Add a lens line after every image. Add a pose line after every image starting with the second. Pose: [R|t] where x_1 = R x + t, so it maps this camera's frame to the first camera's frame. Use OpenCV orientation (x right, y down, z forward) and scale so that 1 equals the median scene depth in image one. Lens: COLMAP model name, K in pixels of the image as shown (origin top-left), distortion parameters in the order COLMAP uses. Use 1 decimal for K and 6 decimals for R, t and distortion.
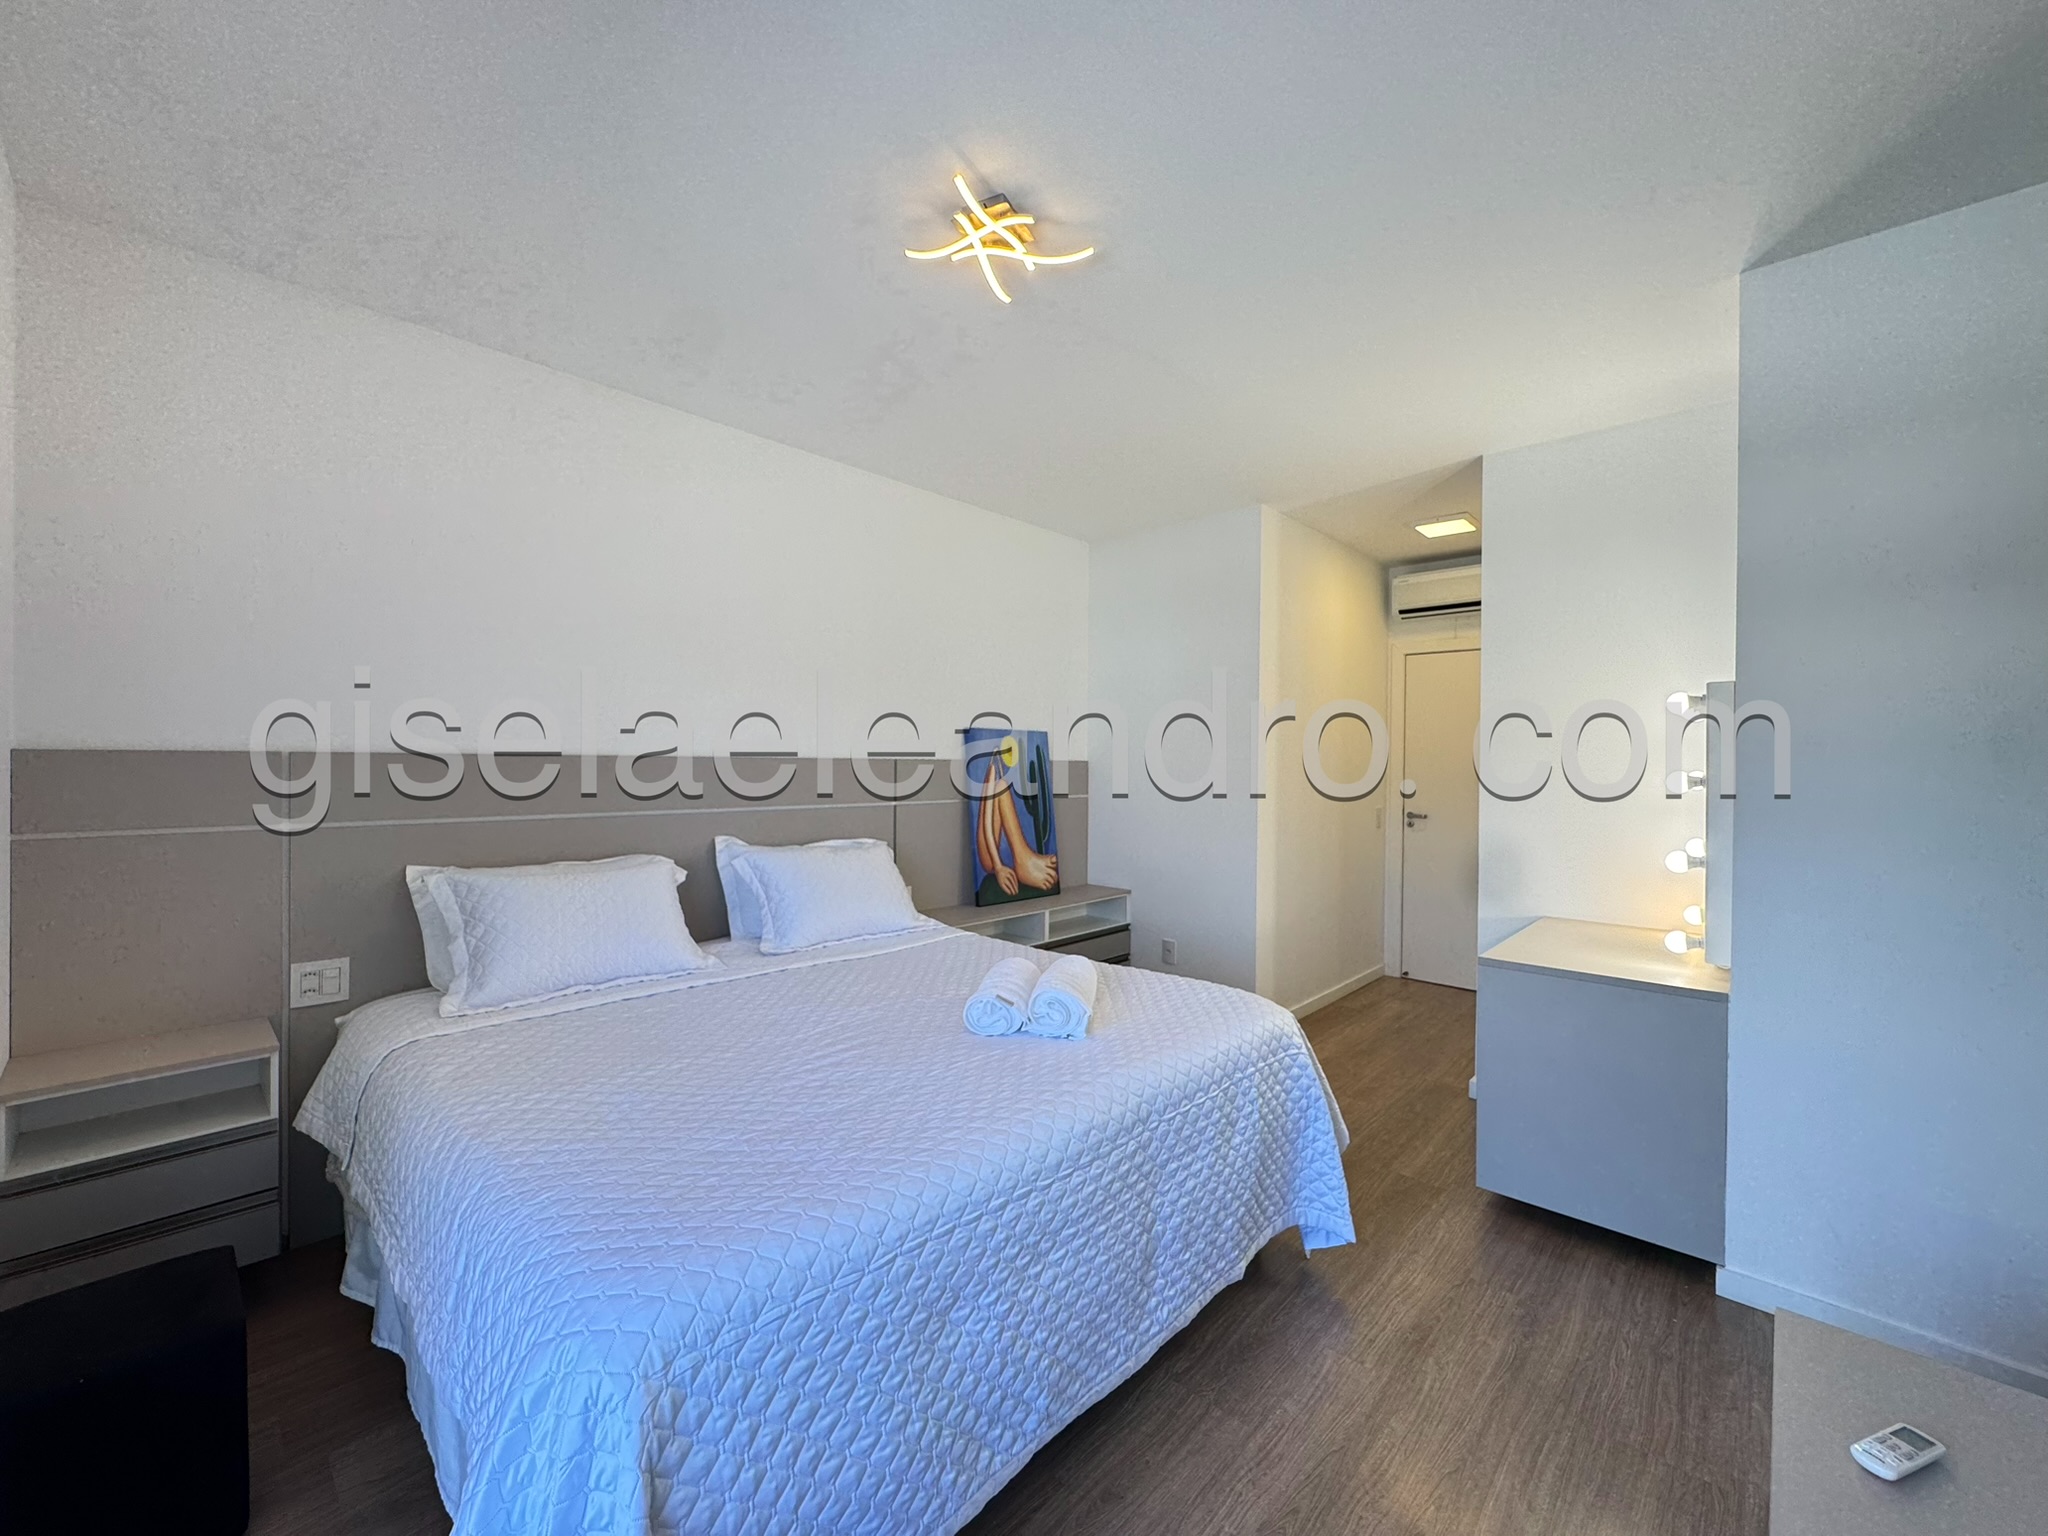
lens RADIAL K [[821.1, 0, 1027.9], [0, 821.1, 766.0], [0, 0, 1]] dist [-0.000781, -0.000831]
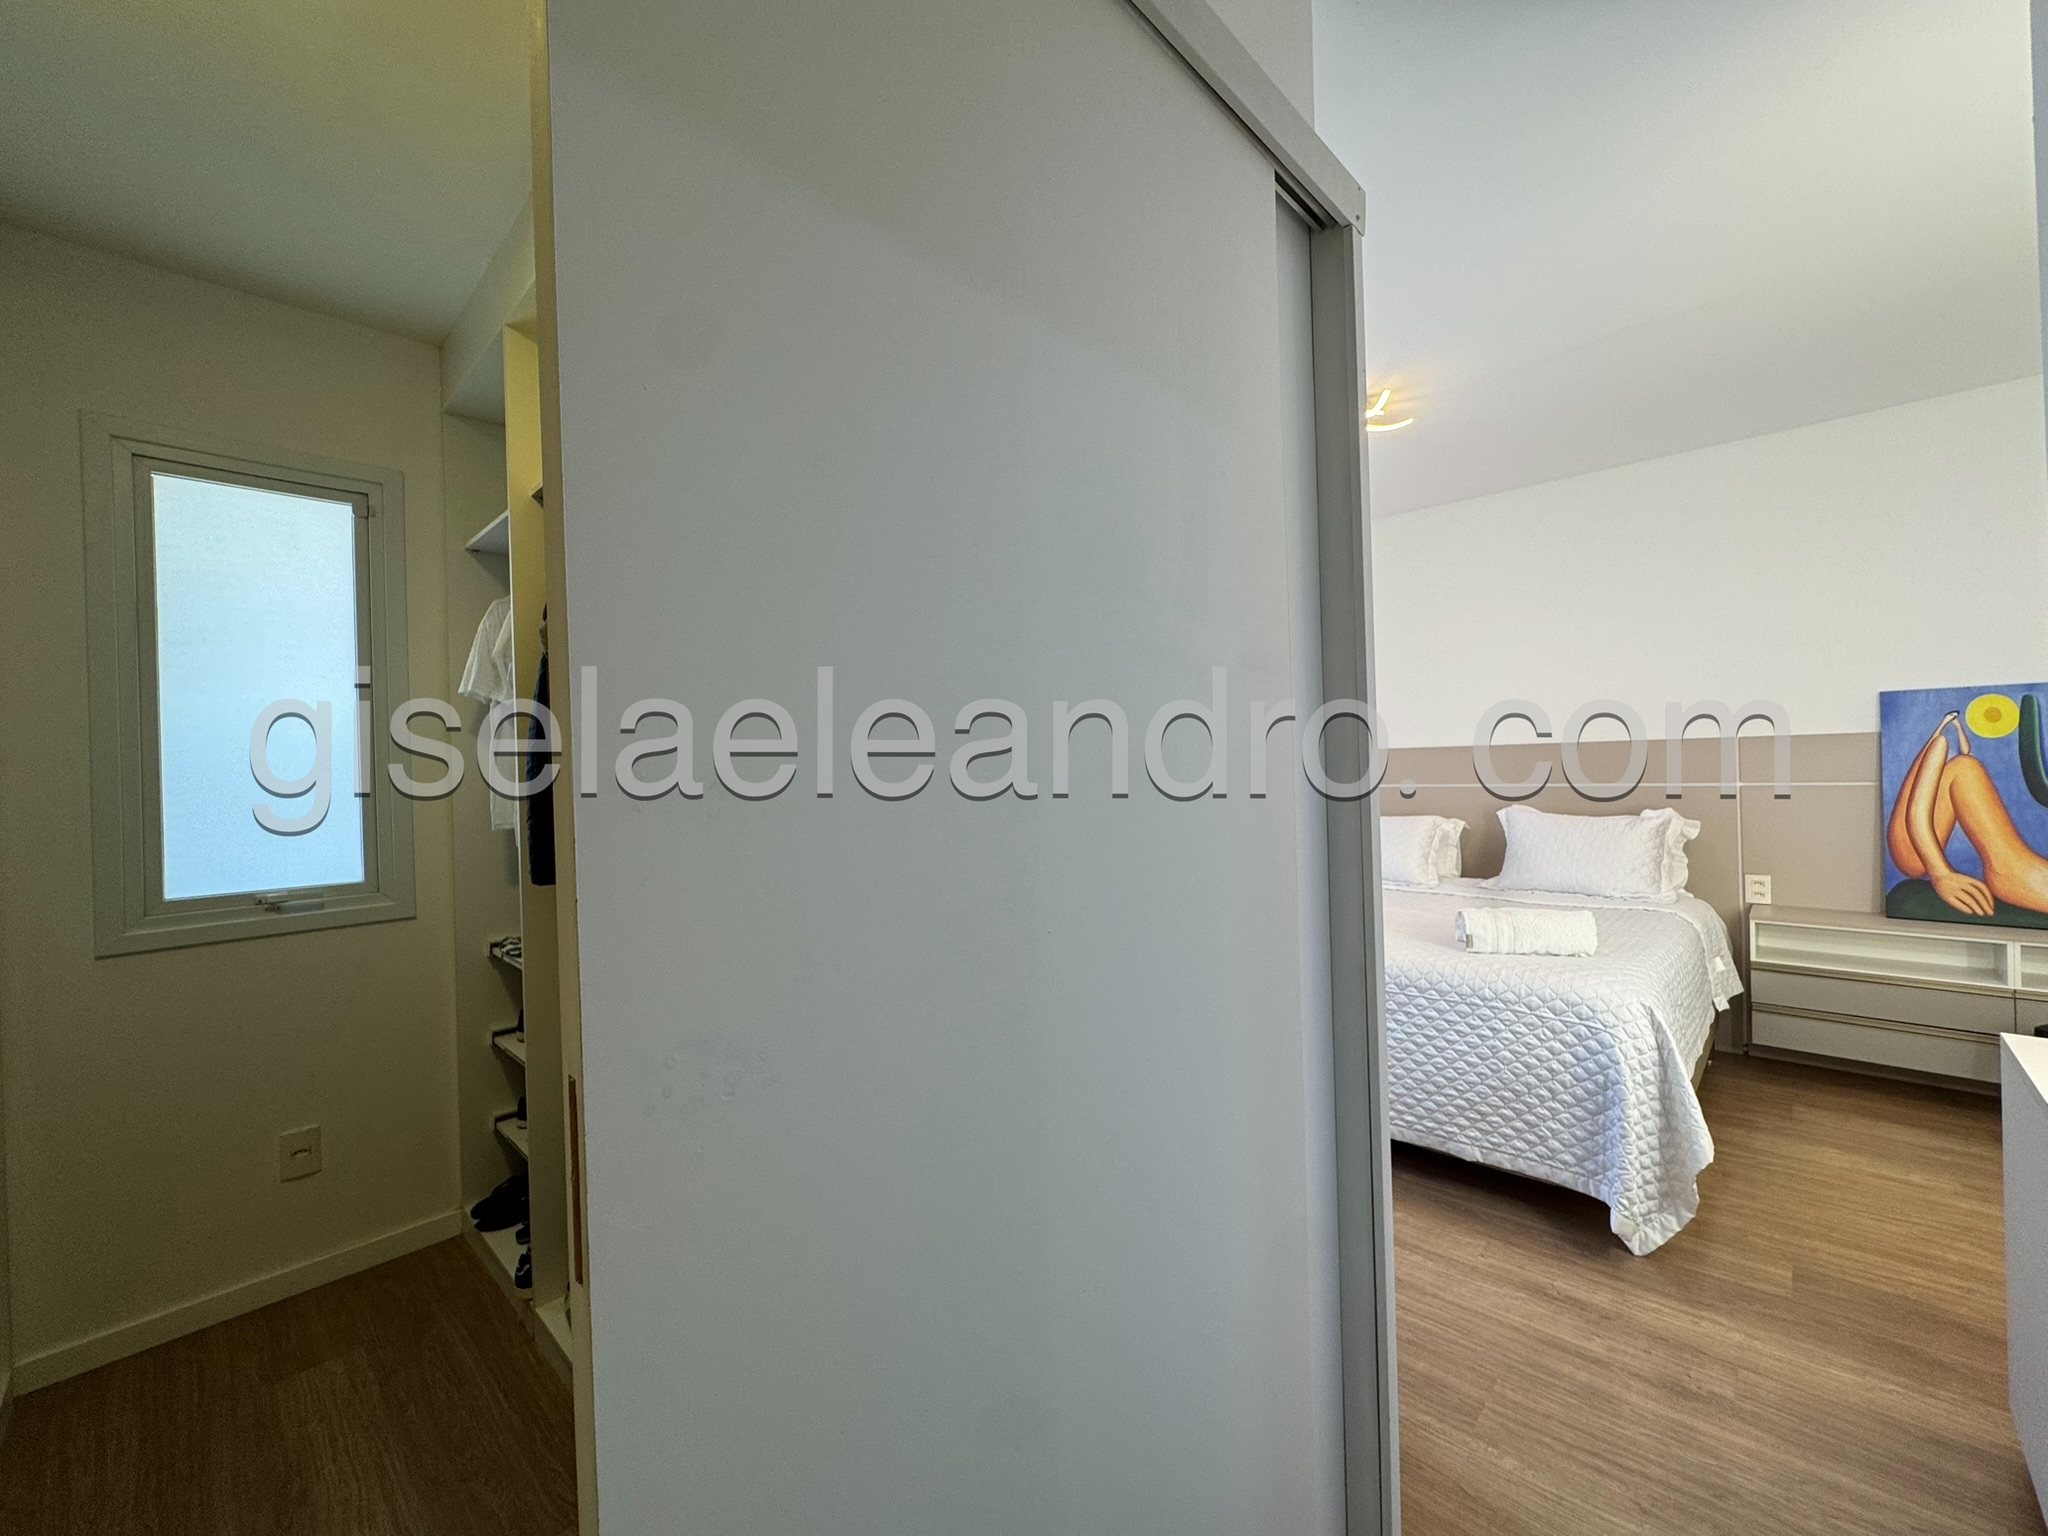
lens RADIAL K [[821.1, 0, 1027.9], [0, 821.1, 766.0], [0, 0, 1]] dist [-0.000781, -0.000831]
pose [[-0.016636, -0.009050, -0.999821, 0.738656], [0.024610, 0.999652, -0.009458, 0.012002], [0.999559, -0.024763, -0.016407, 0.181371]]
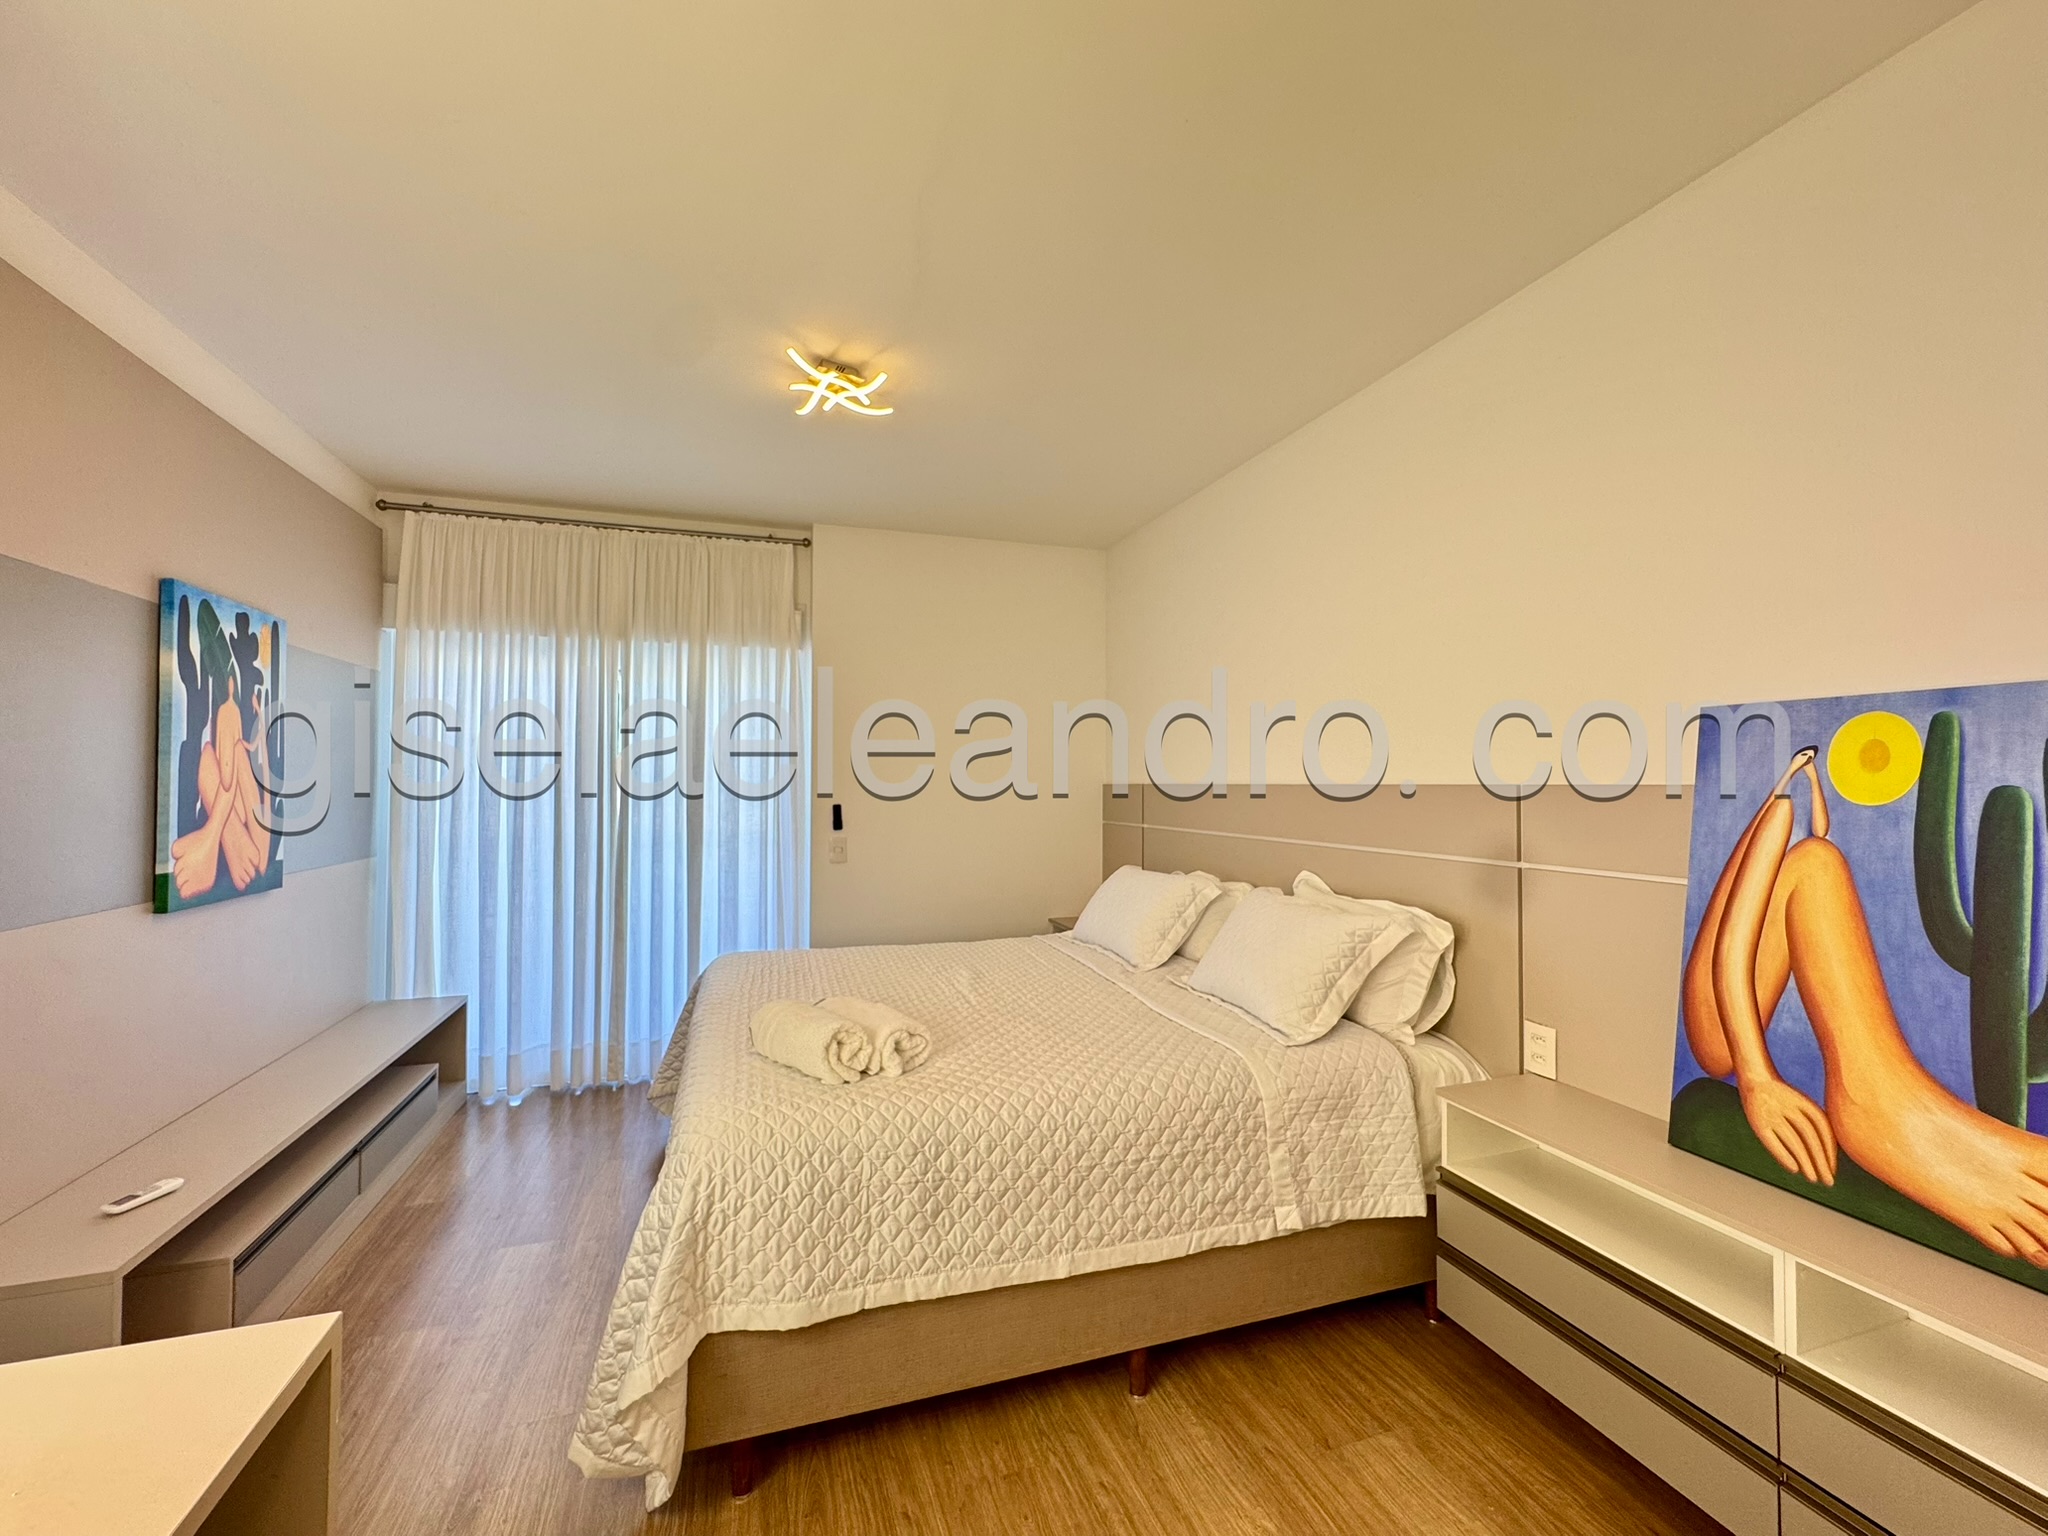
lens RADIAL K [[841.5, 0, 1025.3], [0, 841.5, 767.0], [0, 0, 1]] dist [-0.001574, 0.000239]
pose [[-0.480753, -0.031673, -0.876284, 0.463382], [-0.013143, 0.999495, -0.028916, -0.000365], [0.876757, -0.002385, -0.480927, 0.905727]]
